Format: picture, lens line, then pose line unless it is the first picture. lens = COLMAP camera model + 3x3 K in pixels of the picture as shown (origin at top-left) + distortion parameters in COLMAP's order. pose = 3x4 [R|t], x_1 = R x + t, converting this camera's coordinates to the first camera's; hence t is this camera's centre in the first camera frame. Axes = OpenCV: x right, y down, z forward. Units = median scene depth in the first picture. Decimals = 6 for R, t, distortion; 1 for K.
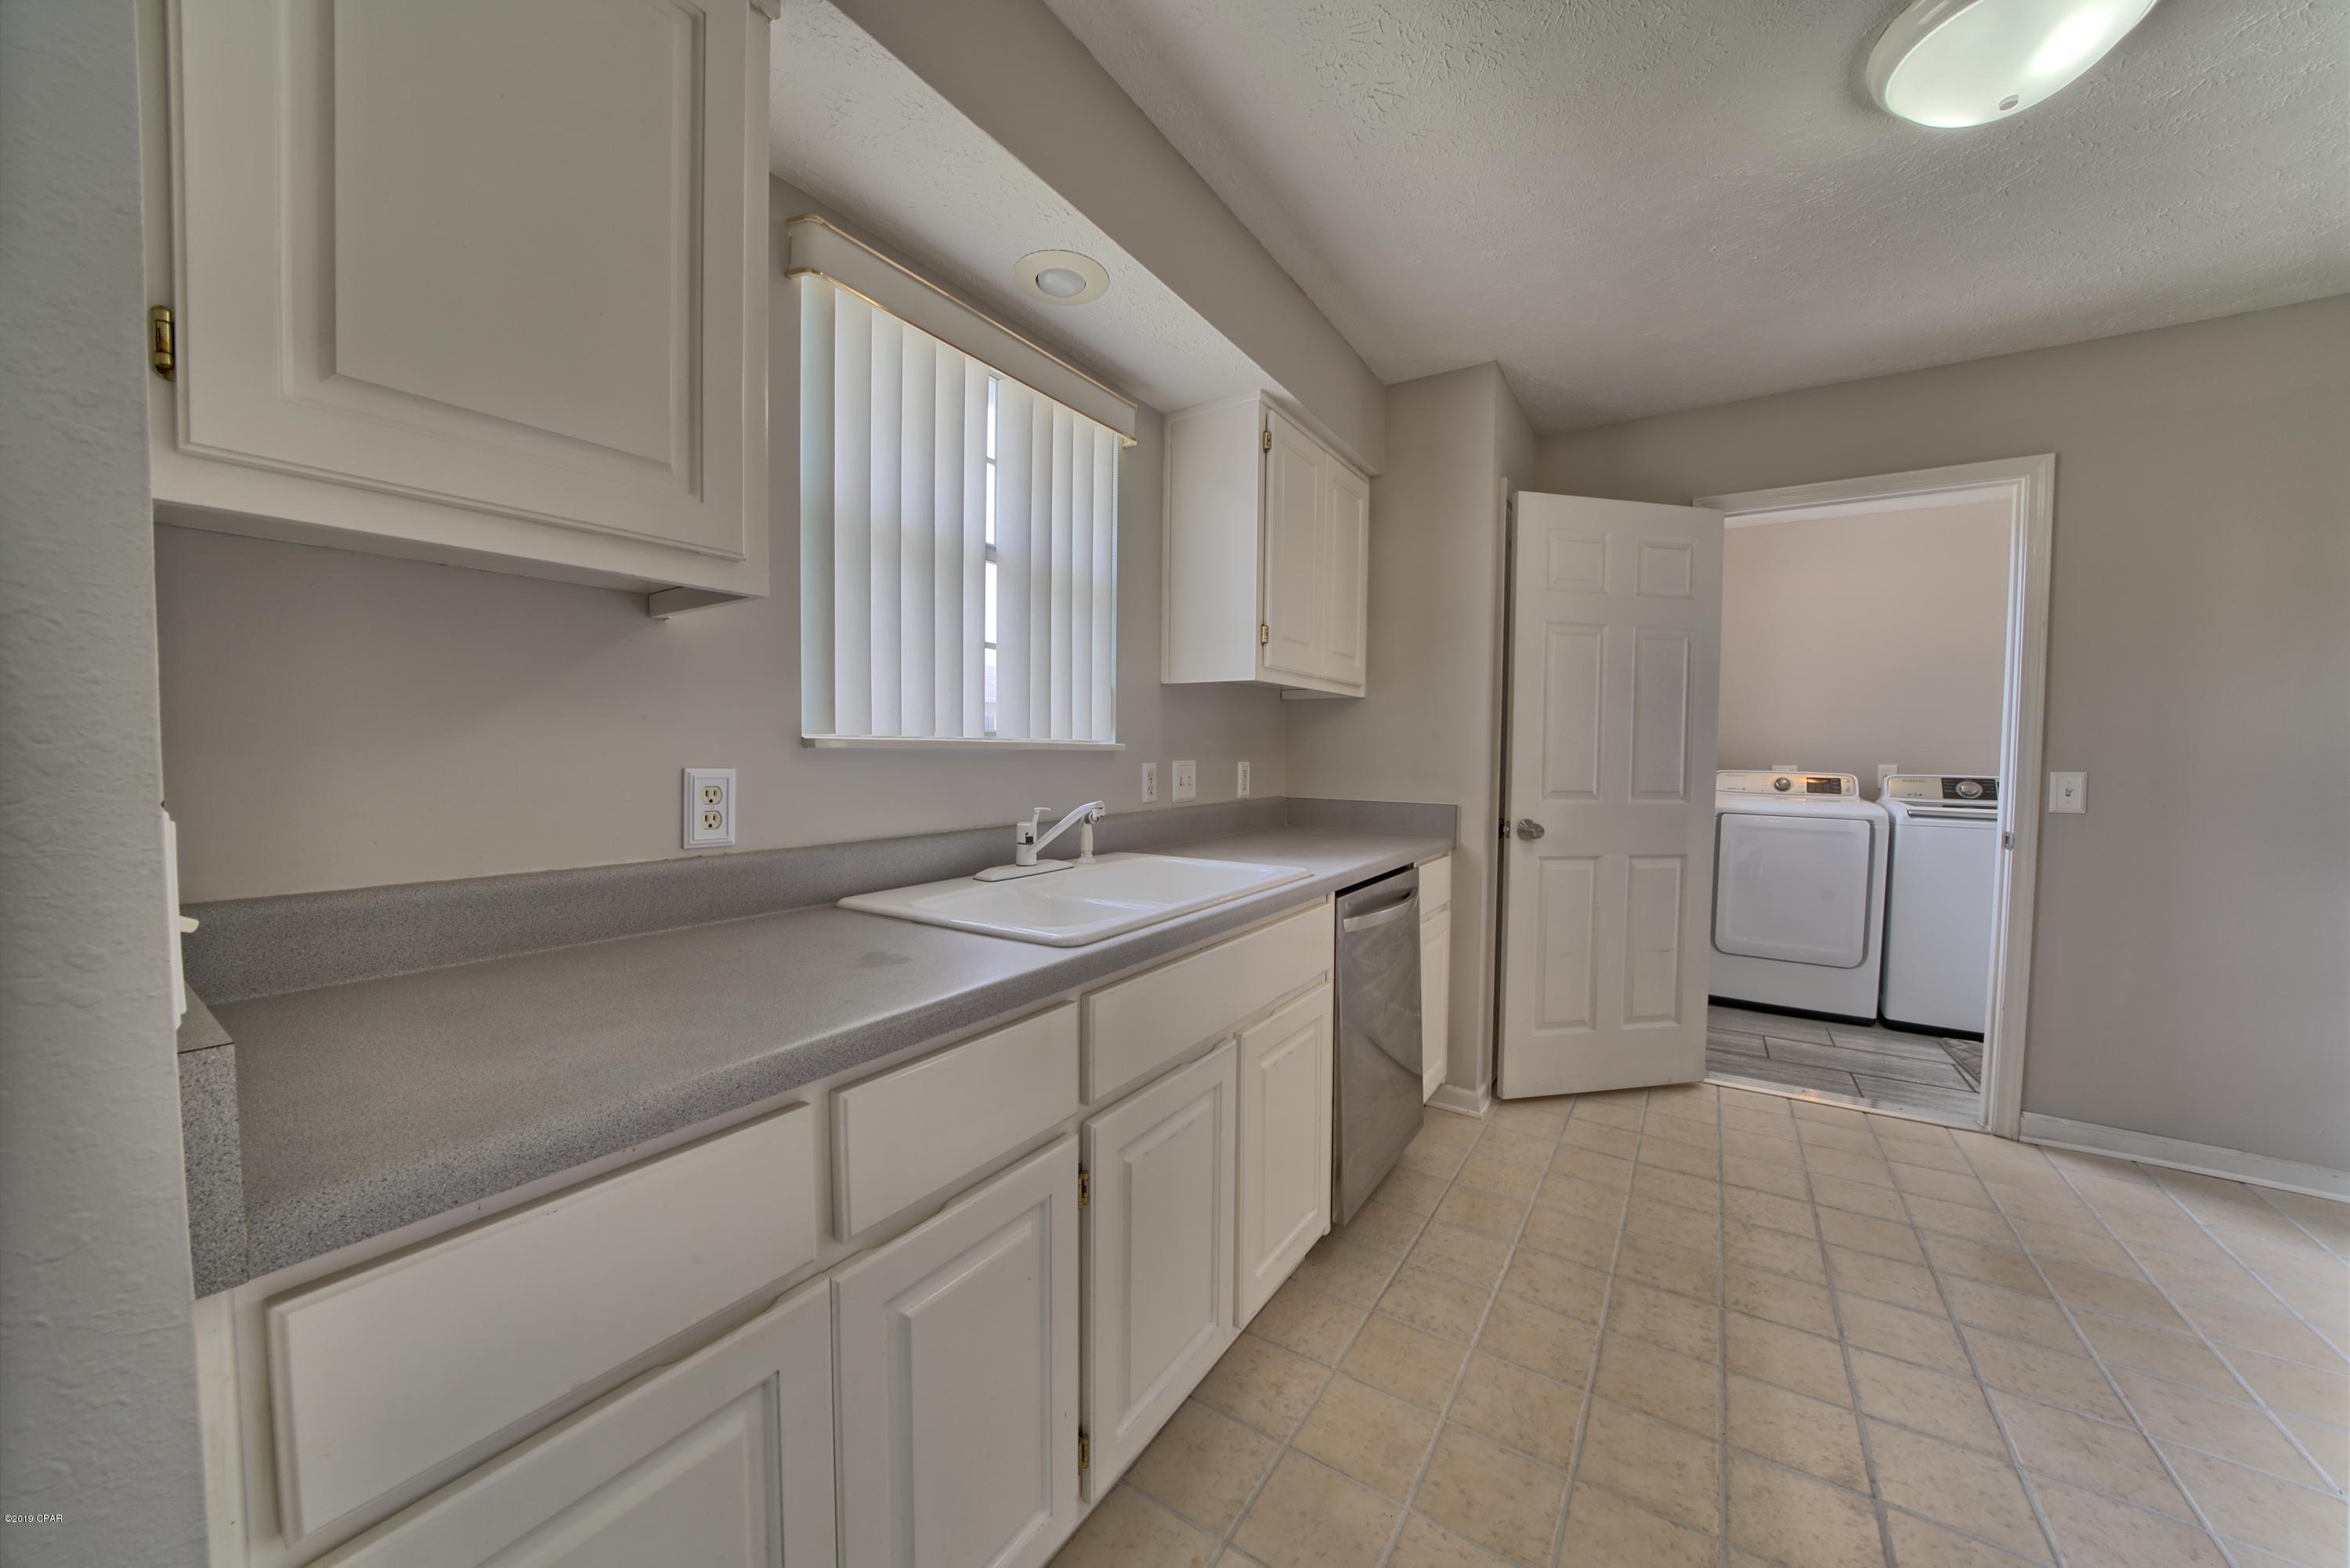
lens RADIAL K [[813.0, 0, 1168.7], [0, 813.0, 782.5], [0, 0, 1]] dist [-0.025176, 0.002891]
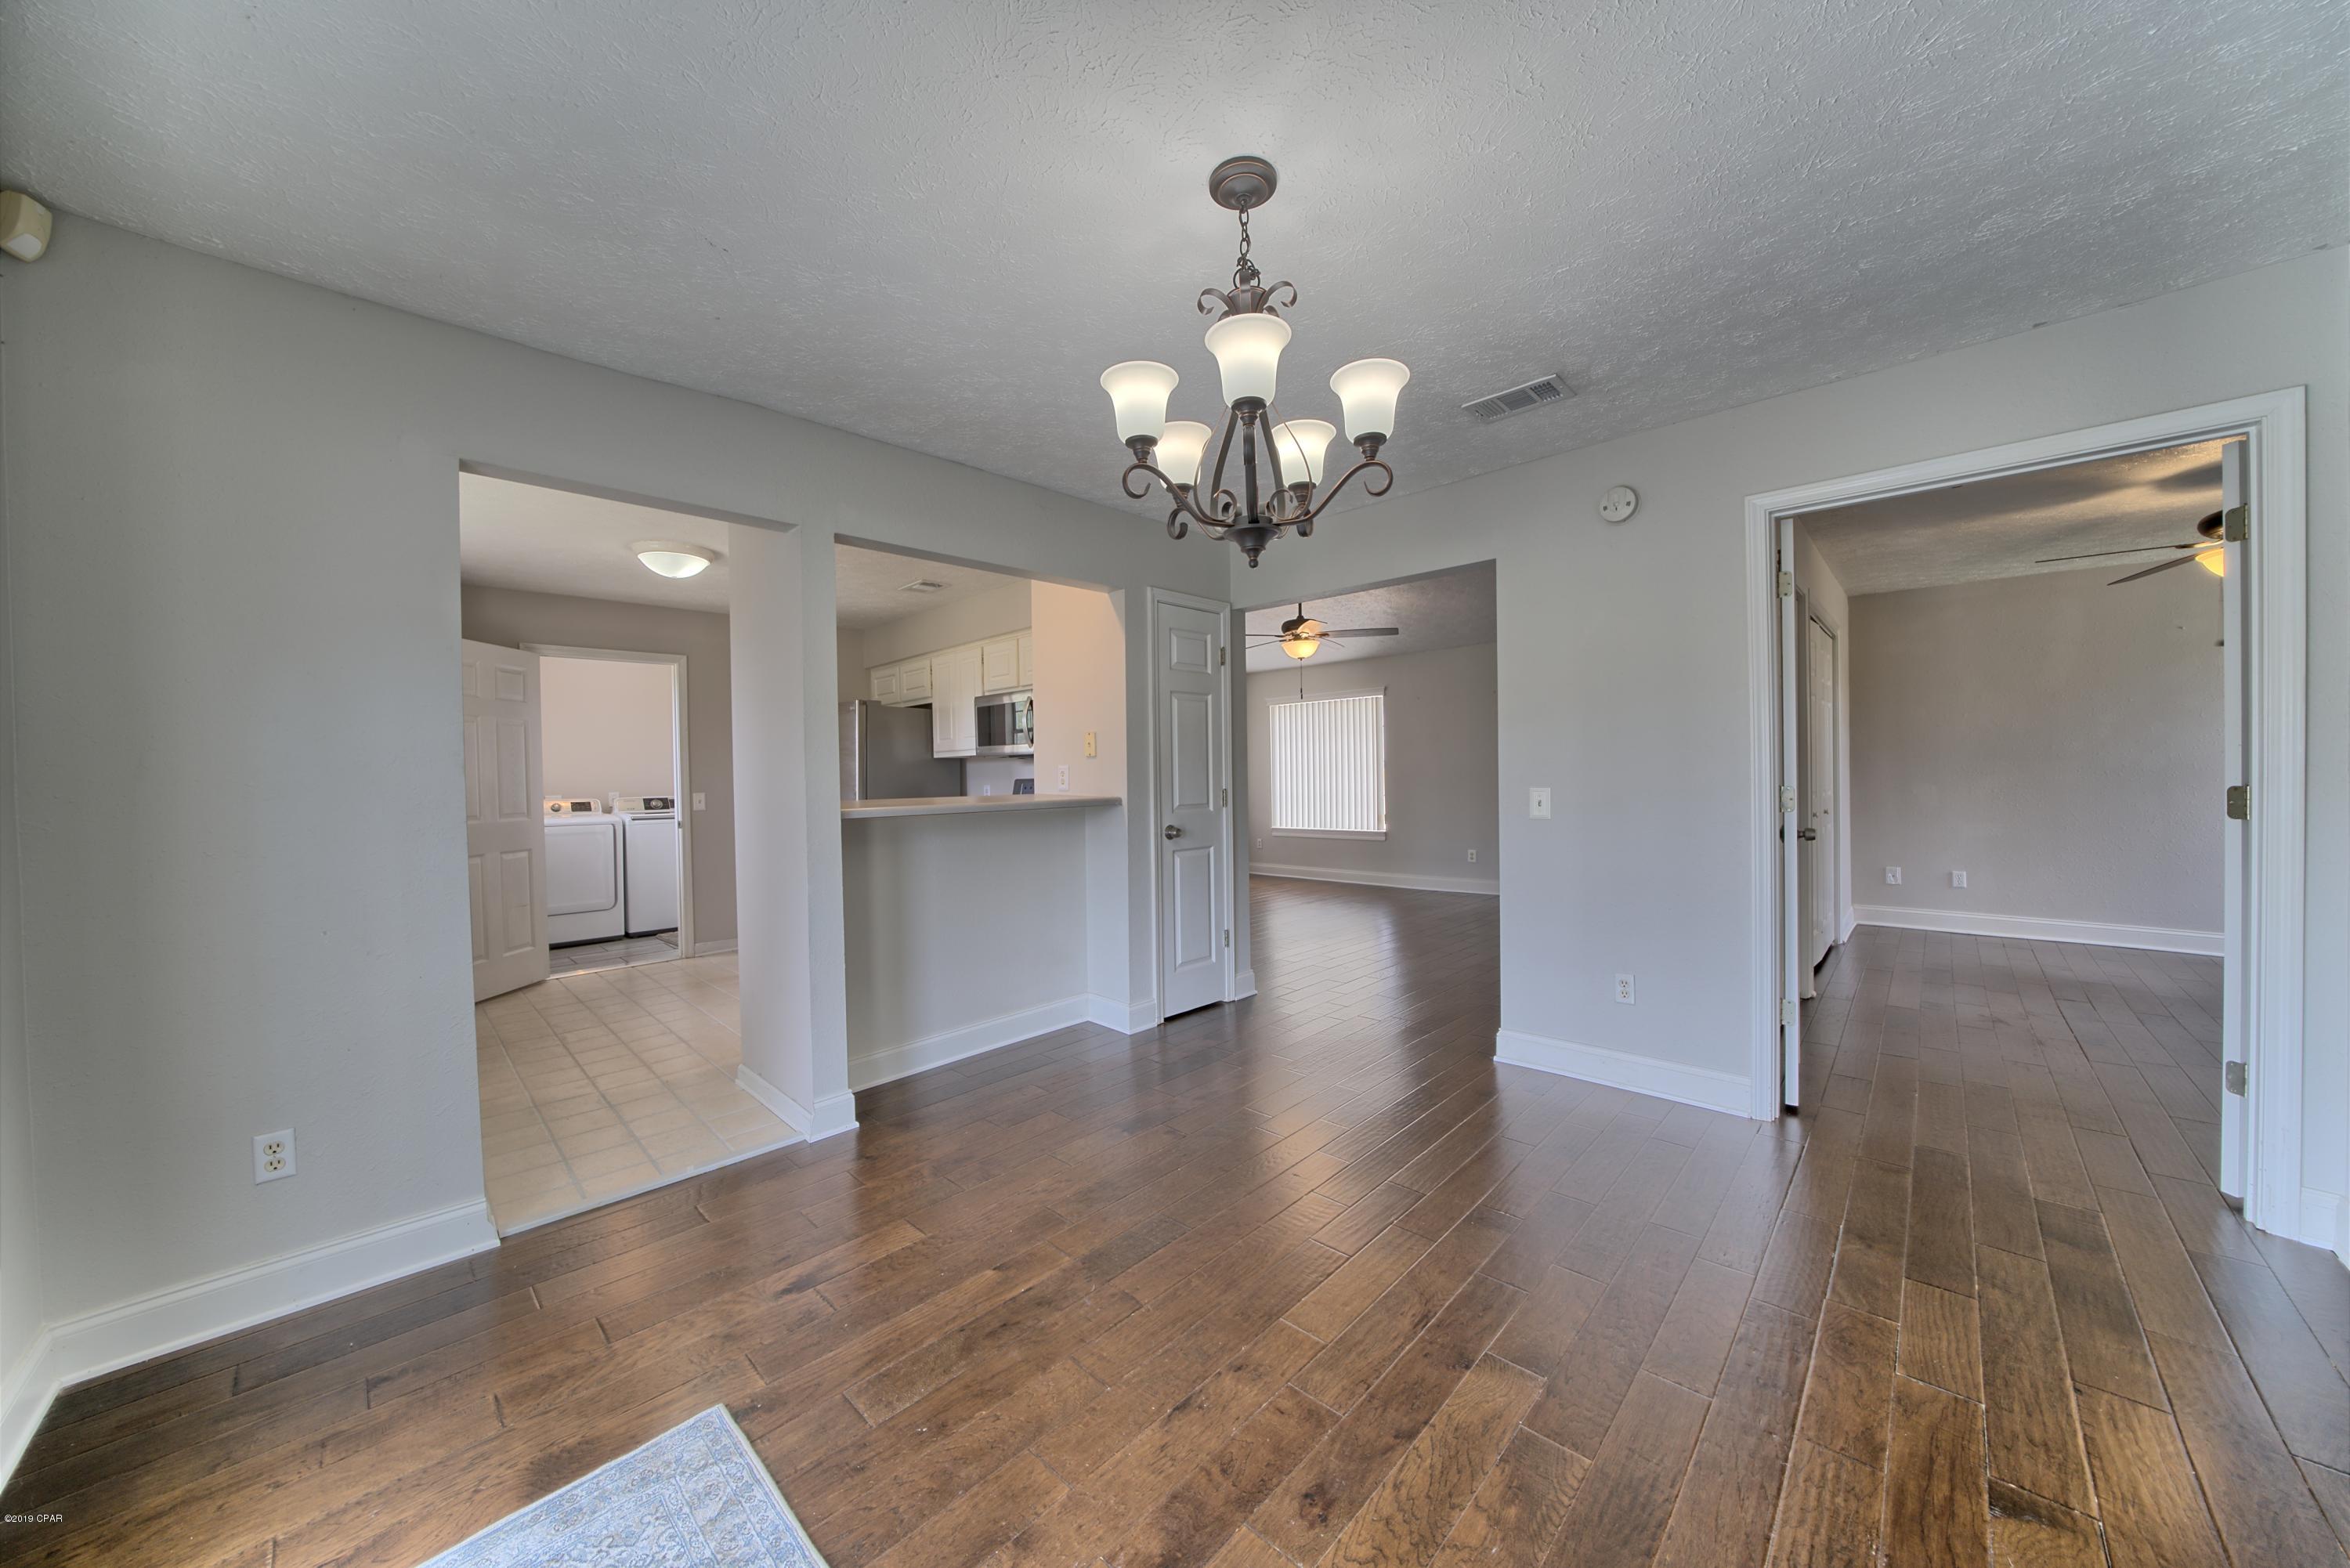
lens RADIAL K [[813.0, 0, 1168.7], [0, 813.0, 782.5], [0, 0, 1]] dist [-0.025176, 0.002891]
pose [[0.186888, -0.024261, 0.982082, -0.824703], [0.059226, 0.998155, 0.013388, 0.005713], [-0.980594, 0.055662, 0.187980, -0.709539]]
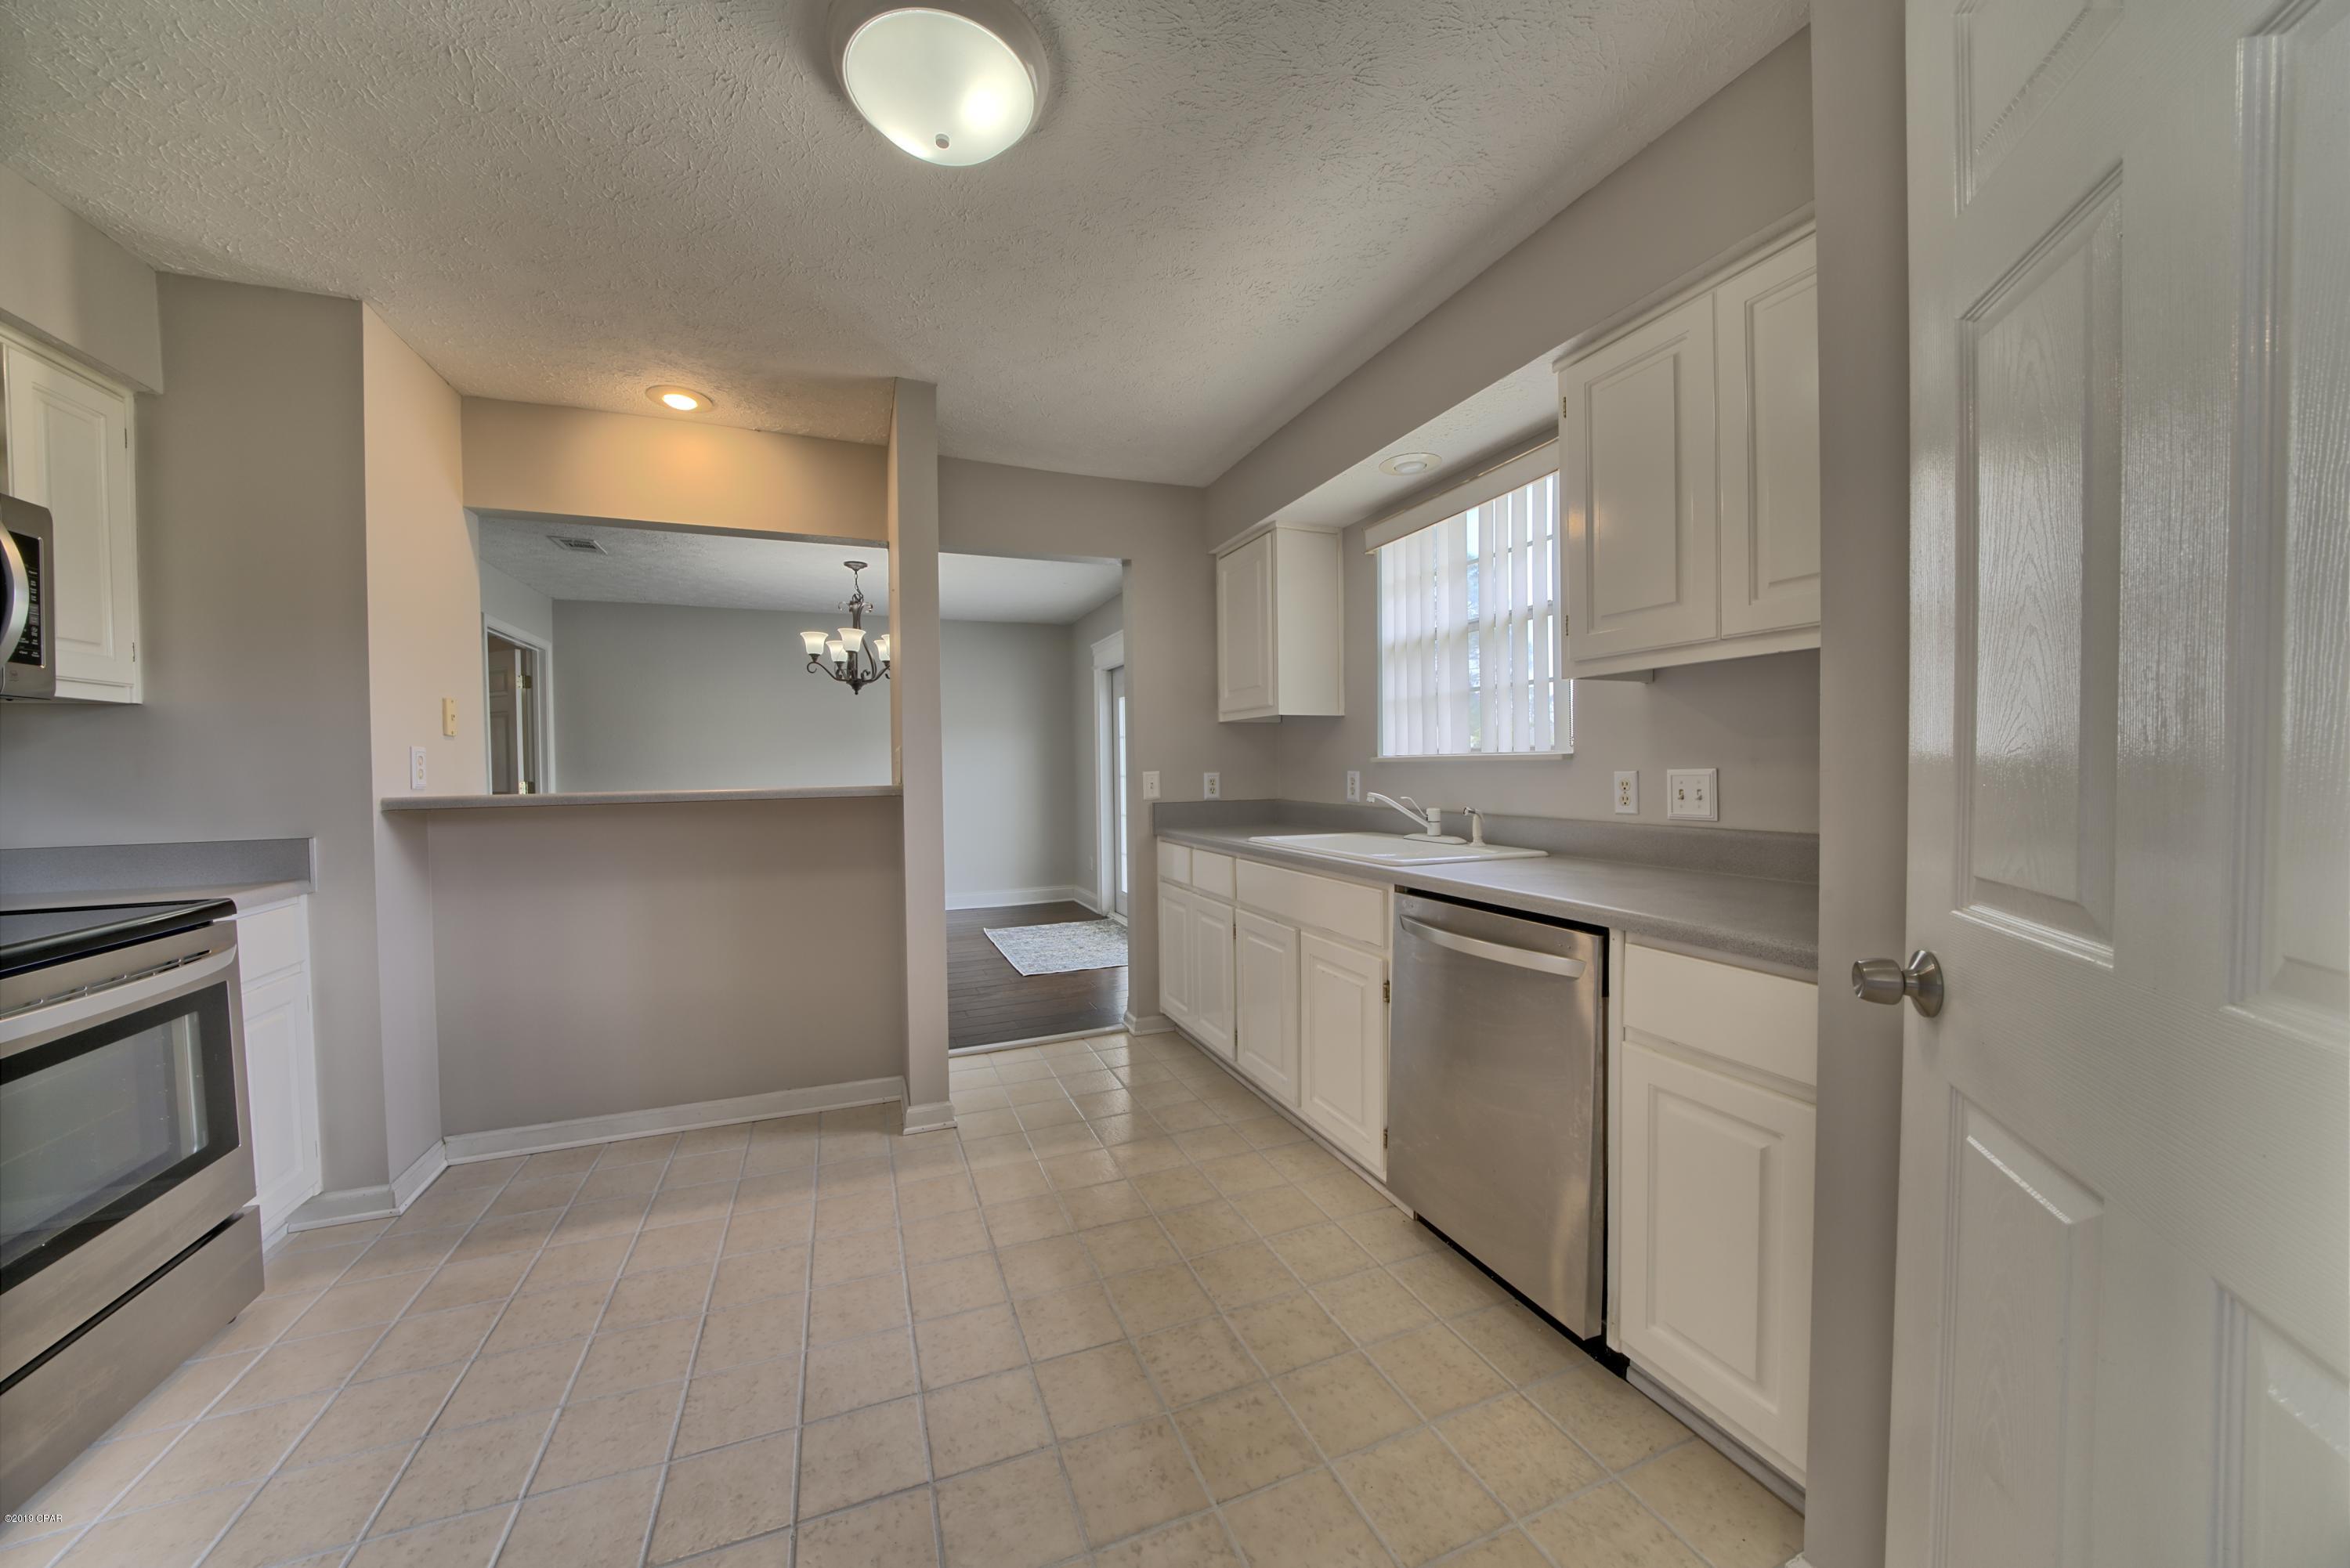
lens RADIAL K [[813.0, 0, 1168.7], [0, 813.0, 782.5], [0, 0, 1]] dist [-0.025176, 0.002891]
pose [[-0.566292, 0.014758, -0.824073, 0.875927], [-0.022961, 0.999169, 0.033672, -0.025995], [0.823885, 0.037989, -0.565482, 0.920587]]
